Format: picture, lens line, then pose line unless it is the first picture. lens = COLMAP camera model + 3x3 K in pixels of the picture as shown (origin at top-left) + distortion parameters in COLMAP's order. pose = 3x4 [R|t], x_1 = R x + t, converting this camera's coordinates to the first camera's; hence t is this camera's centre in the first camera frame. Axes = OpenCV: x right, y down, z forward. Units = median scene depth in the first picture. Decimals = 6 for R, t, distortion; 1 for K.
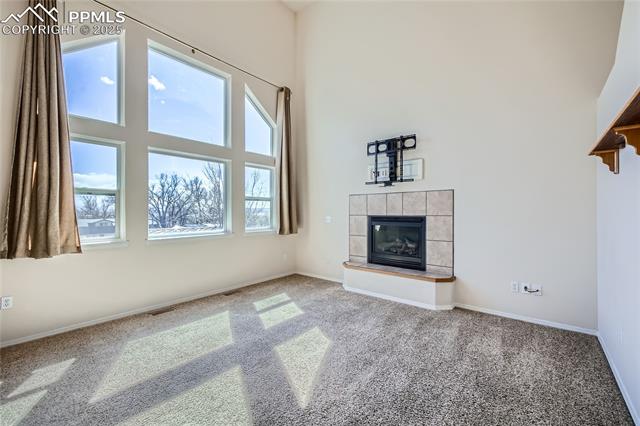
lens RADIAL K [[267.0, 0, 320.0], [0, 267.0, 213.0], [0, 0, 1]] dist [0.000688, 0.000025]
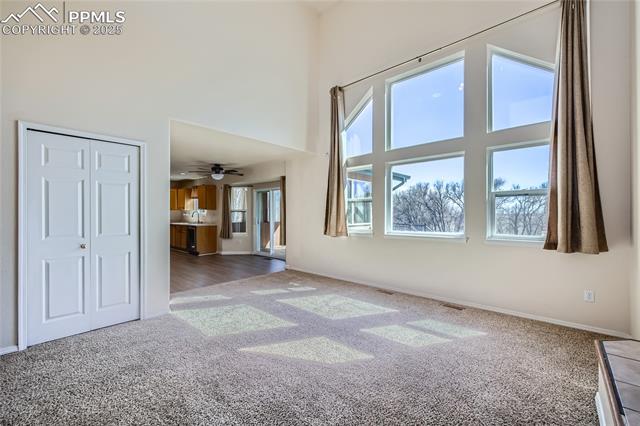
lens RADIAL K [[267.0, 0, 320.0], [0, 267.0, 213.0], [0, 0, 1]] dist [0.000688, 0.000025]
pose [[-0.051139, -0.001808, -0.998690, 0.602576], [0.000933, 0.999998, -0.001859, -0.002668], [0.998691, -0.001026, -0.051137, 0.667970]]
